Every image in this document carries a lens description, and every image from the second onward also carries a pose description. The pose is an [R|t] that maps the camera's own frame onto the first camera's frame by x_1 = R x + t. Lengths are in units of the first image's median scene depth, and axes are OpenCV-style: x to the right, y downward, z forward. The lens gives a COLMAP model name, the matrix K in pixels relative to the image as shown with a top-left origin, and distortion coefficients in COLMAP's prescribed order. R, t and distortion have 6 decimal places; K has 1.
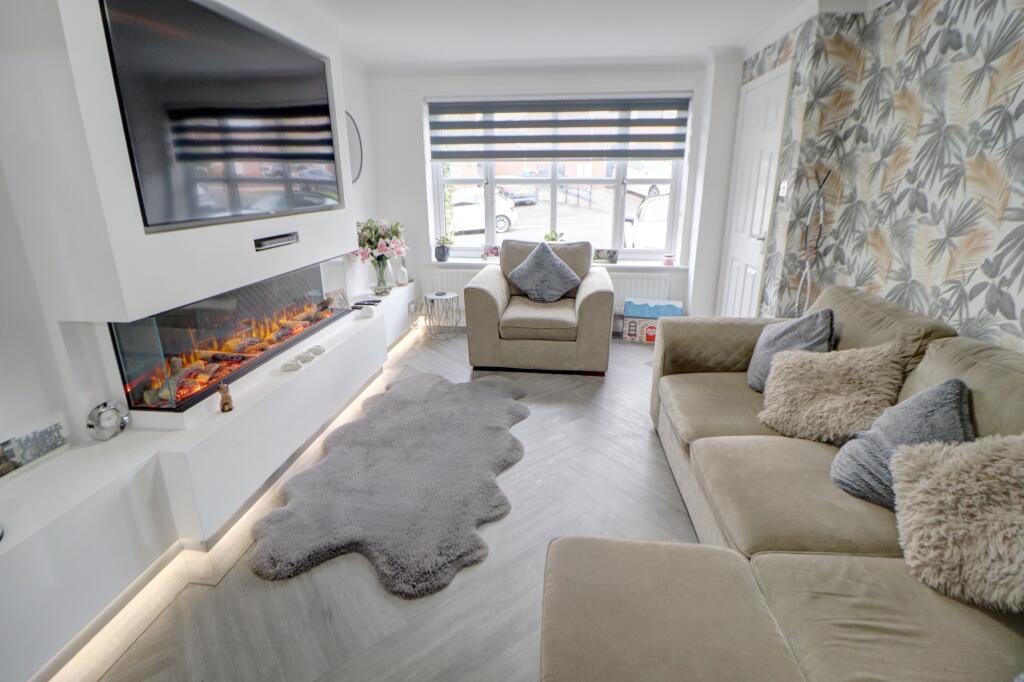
lens RADIAL K [[469.7, 0, 514.6], [0, 469.7, 319.1], [0, 0, 1]] dist [-0.000106, -0.013008]
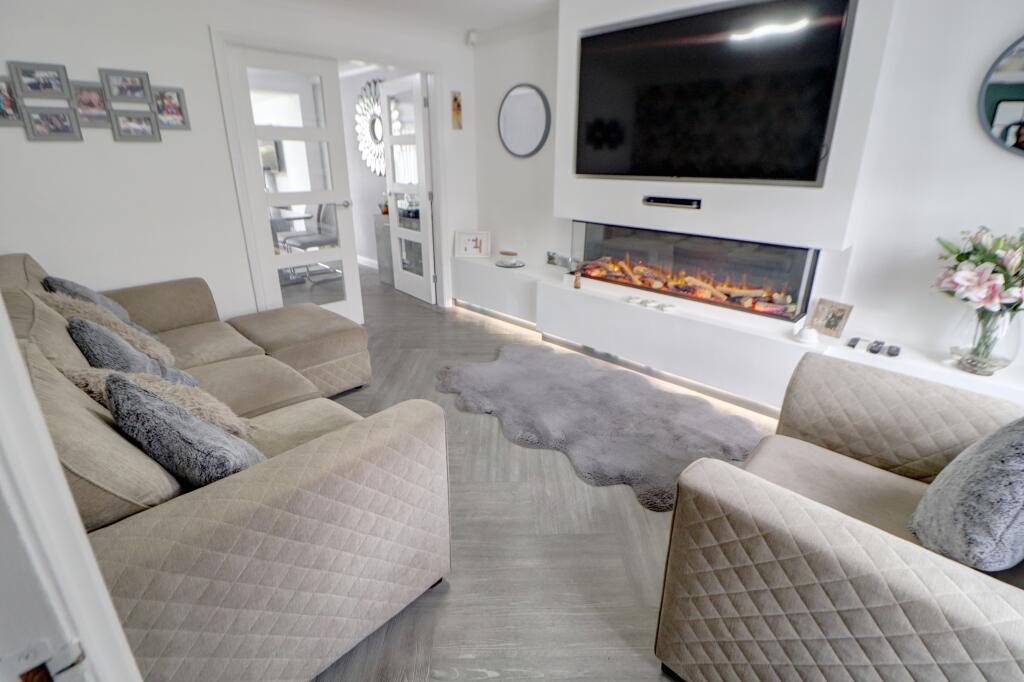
lens RADIAL K [[479.6, 0, 508.8], [0, 479.6, 343.3], [0, 0, 1]] dist [0.000828, -0.014423]
pose [[-0.621569, 0.290064, -0.727678, 0.730052], [-0.218884, 0.827611, 0.516866, -0.411164], [0.752158, 0.480545, -0.450927, 1.457370]]
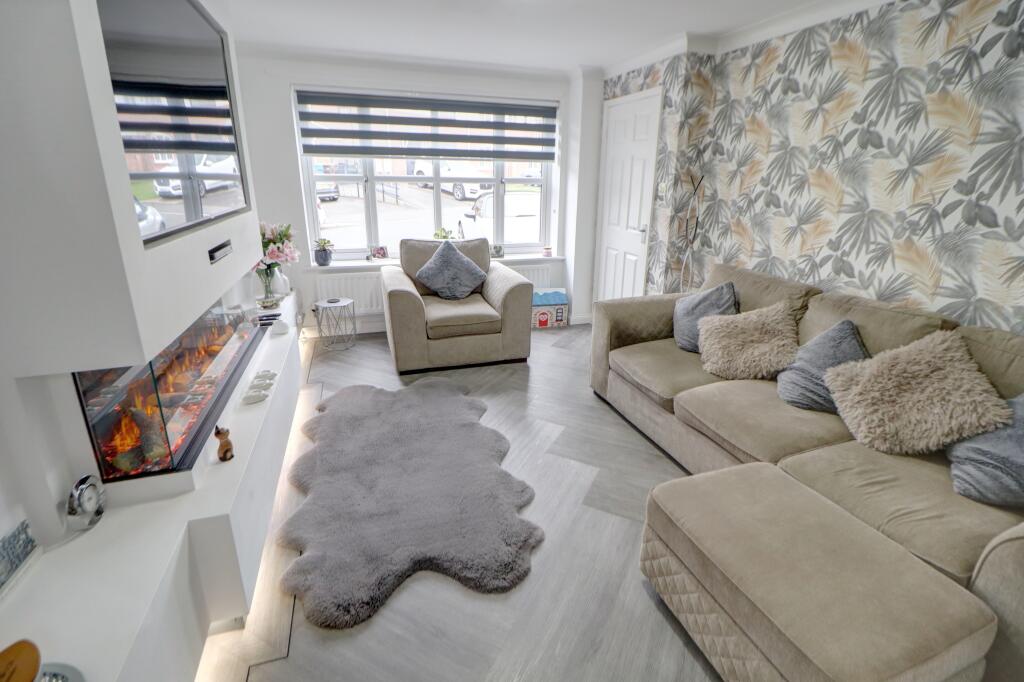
lens RADIAL K [[469.7, 0, 514.6], [0, 469.7, 319.1], [0, 0, 1]] dist [-0.000106, -0.013008]
pose [[0.907560, -0.107463, 0.405938, -0.396876], [0.103730, 0.994114, 0.031259, -0.019524], [-0.406908, 0.013739, 0.913366, 0.031159]]
